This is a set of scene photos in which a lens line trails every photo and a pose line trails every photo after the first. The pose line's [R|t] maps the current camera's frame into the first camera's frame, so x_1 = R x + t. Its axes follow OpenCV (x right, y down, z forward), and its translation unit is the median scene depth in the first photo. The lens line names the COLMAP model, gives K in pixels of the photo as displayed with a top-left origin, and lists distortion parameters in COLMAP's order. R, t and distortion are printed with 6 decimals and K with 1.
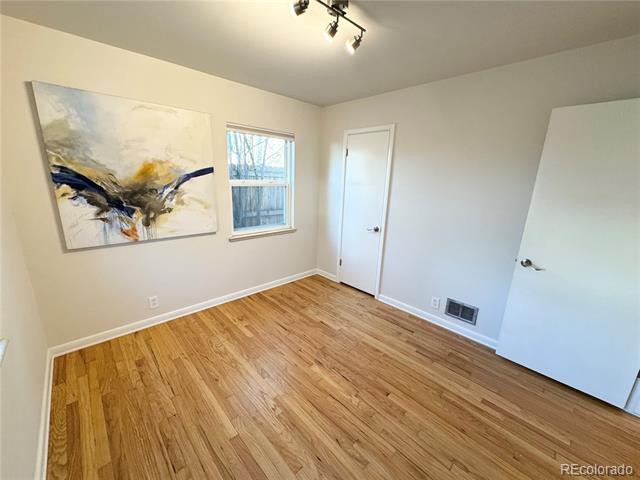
lens RADIAL K [[255.5, 0, 322.0], [0, 255.5, 239.3], [0, 0, 1]] dist [-0.003423, -0.000970]
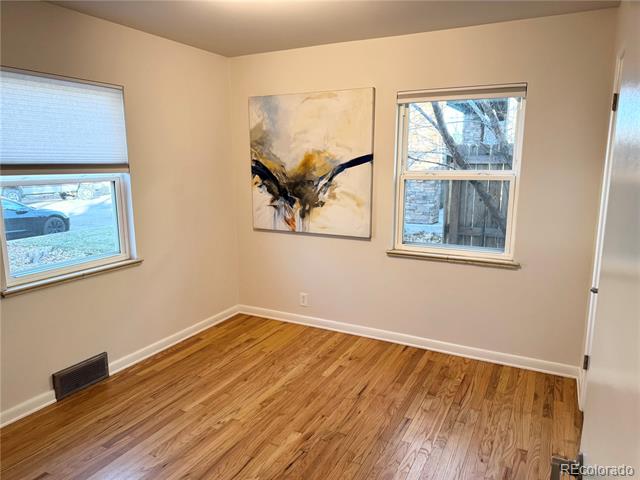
lens RADIAL K [[449.9, 0, 316.7], [0, 449.9, 241.6], [0, 0, 1]] dist [0.049471, -0.047092]
pose [[0.315214, 0.139880, -0.938655, 0.951960], [-0.213214, 0.974231, 0.073582, -0.100753], [0.924759, 0.176941, 0.336915, 0.483219]]
